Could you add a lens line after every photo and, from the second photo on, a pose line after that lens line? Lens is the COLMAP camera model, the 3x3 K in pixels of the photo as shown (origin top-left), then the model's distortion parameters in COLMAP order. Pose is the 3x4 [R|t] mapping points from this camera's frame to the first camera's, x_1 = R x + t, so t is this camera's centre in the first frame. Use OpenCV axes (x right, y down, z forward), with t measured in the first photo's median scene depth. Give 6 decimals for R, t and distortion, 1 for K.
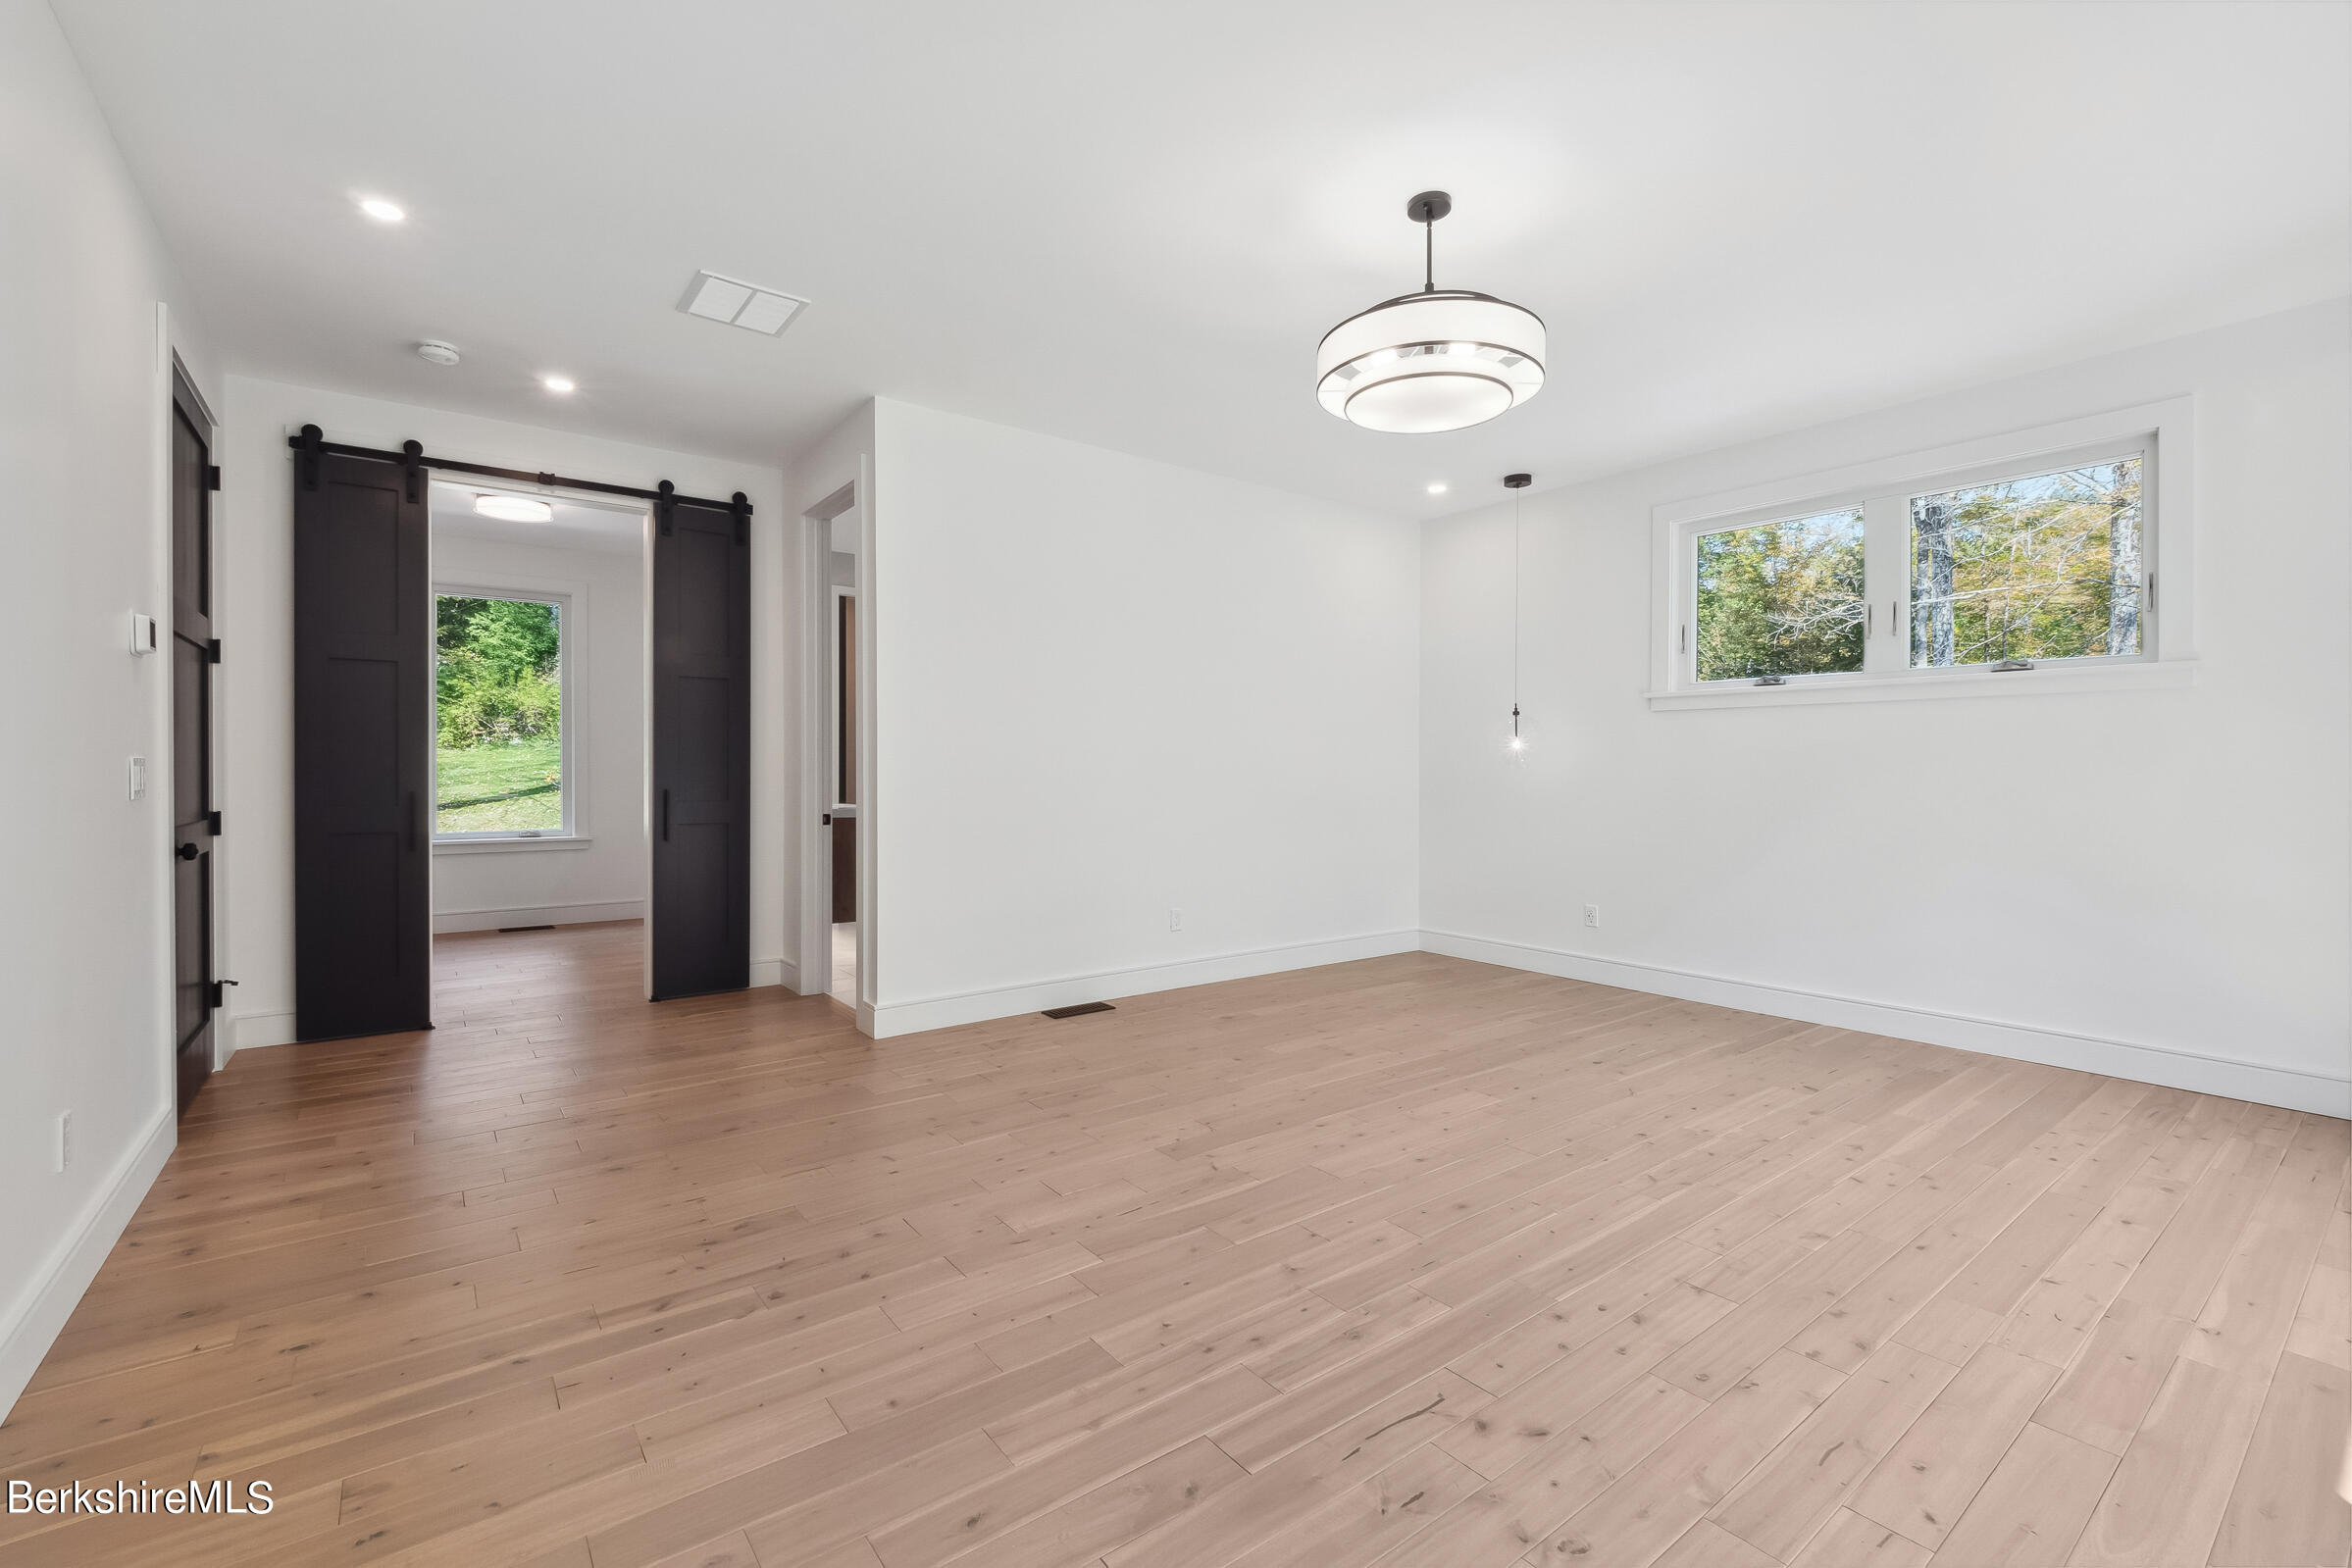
lens RADIAL K [[1000.5, 0, 1166.2], [0, 1000.5, 780.9], [0, 0, 1]] dist [-0.009620, -0.000375]
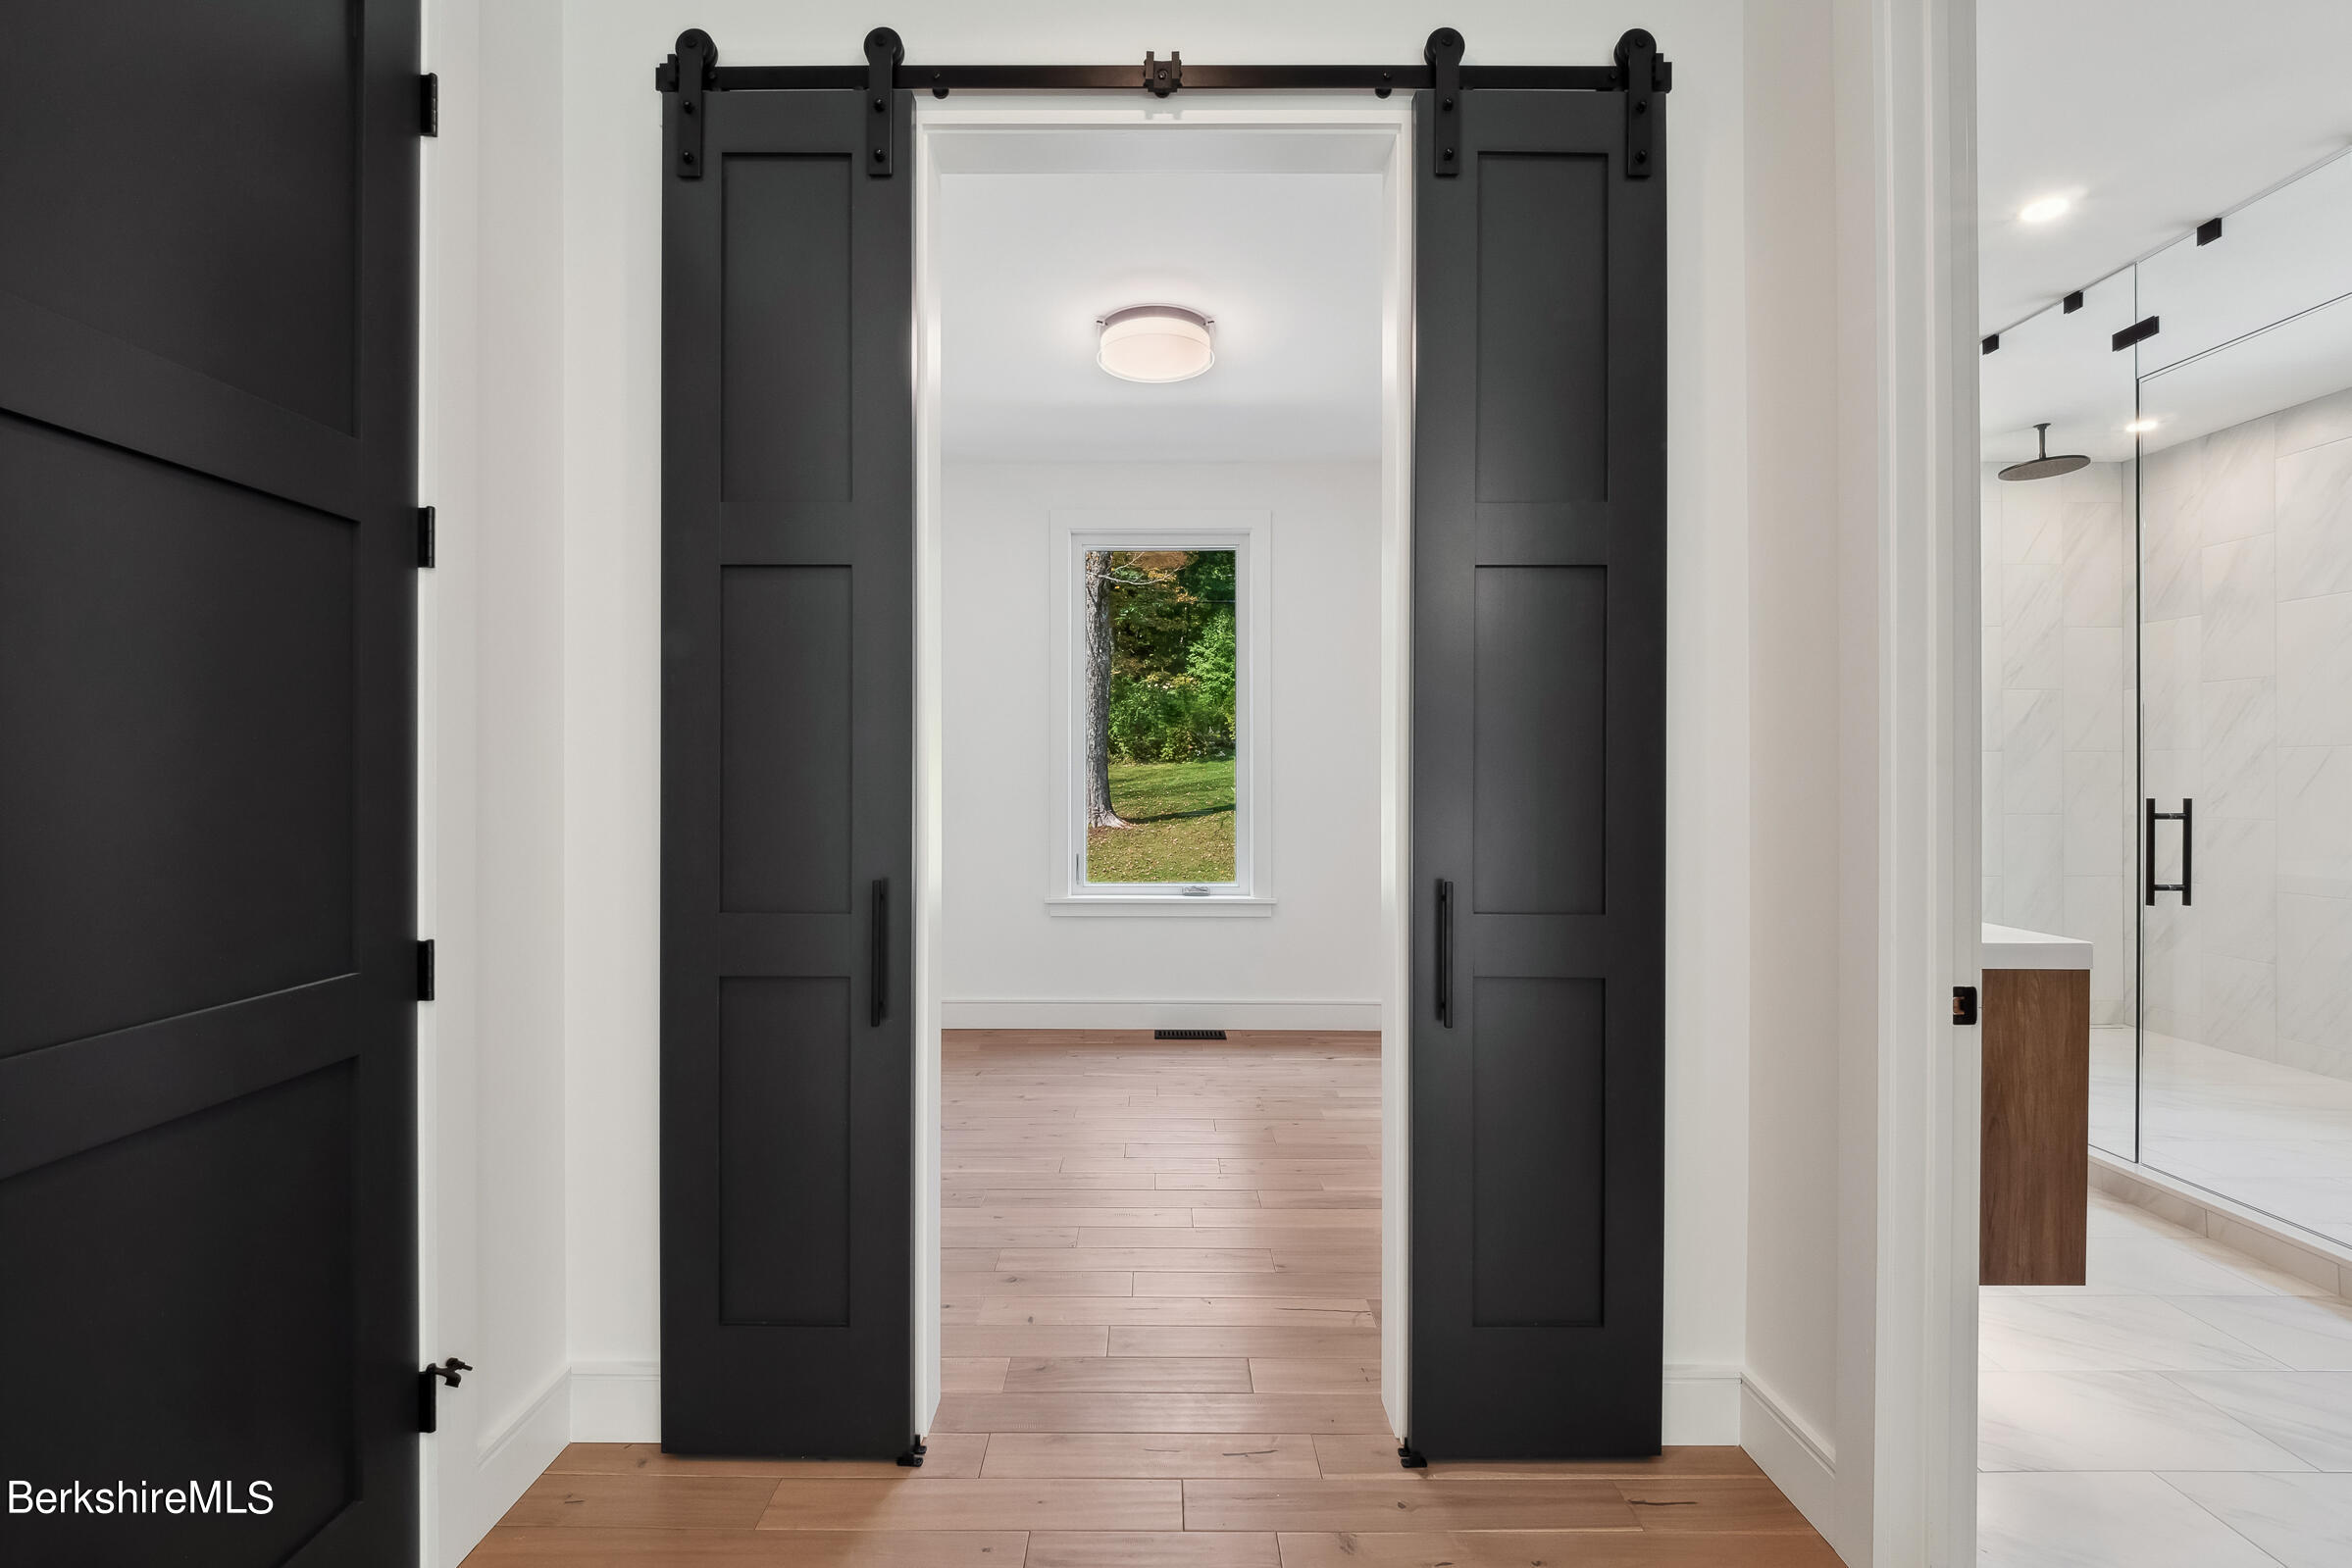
lens RADIAL K [[1017.2, 0, 1171.1], [0, 1017.2, 779.0], [0, 0, 1]] dist [-0.021845, -0.000280]
pose [[0.806239, -0.001889, -0.591586, -0.351430], [-0.004357, 0.999949, -0.009130, -0.023496], [0.591573, 0.009939, 0.806190, 0.623091]]
